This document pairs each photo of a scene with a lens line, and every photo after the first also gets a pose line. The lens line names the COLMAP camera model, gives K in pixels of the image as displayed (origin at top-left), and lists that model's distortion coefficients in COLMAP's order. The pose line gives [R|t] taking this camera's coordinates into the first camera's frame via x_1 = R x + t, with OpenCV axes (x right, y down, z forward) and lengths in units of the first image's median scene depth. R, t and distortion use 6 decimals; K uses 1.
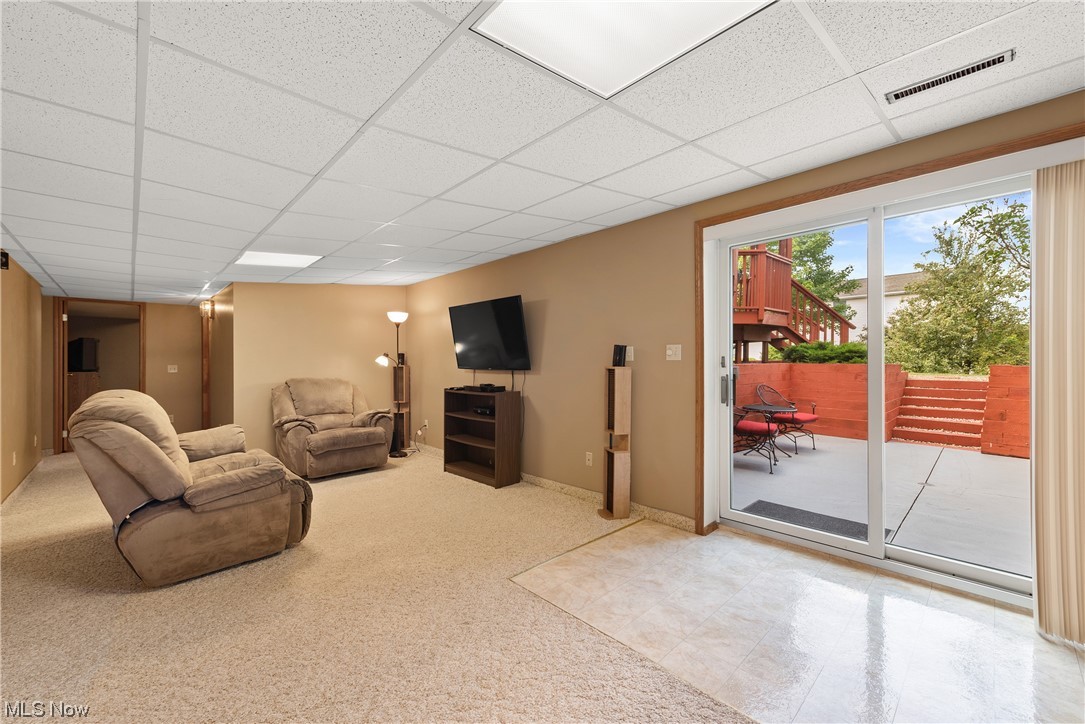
lens RADIAL K [[431.7, 0, 545.0], [0, 431.7, 364.6], [0, 0, 1]] dist [0.002974, 0.000062]
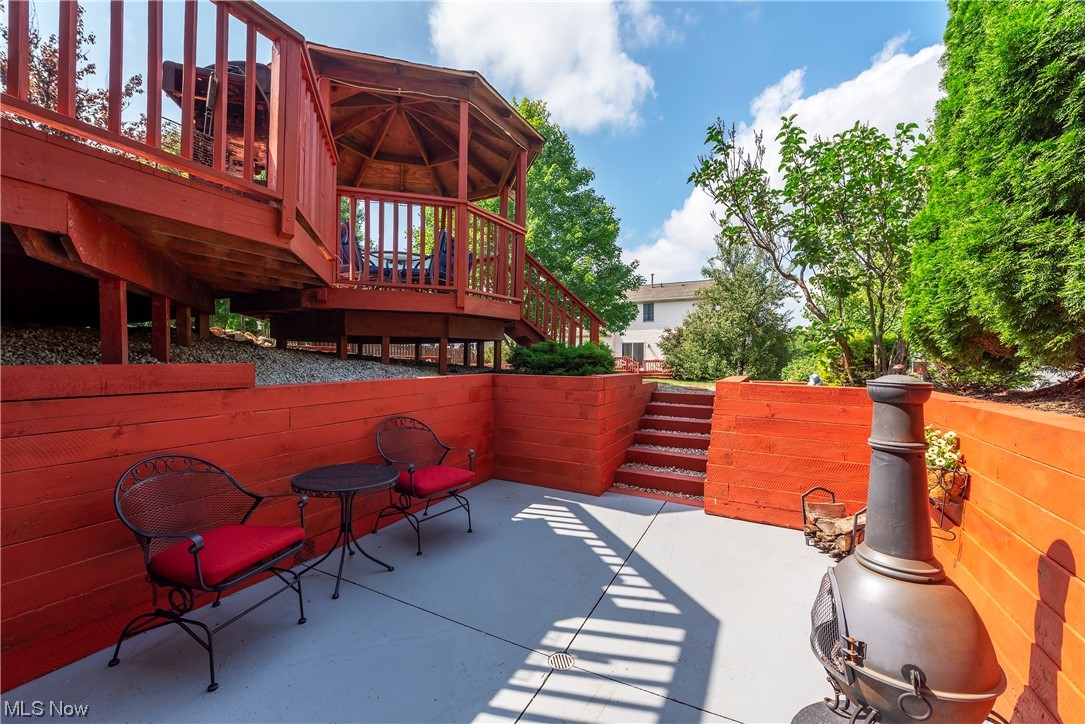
lens RADIAL K [[441.2, 0, 540.9], [0, 441.2, 362.0], [0, 0, 1]] dist [-0.000597, -0.000579]
pose [[0.946813, 0.005139, 0.321743, 0.208831], [-0.006148, 0.999979, 0.002122, -0.011516], [-0.321726, -0.003987, 0.946825, 0.167232]]
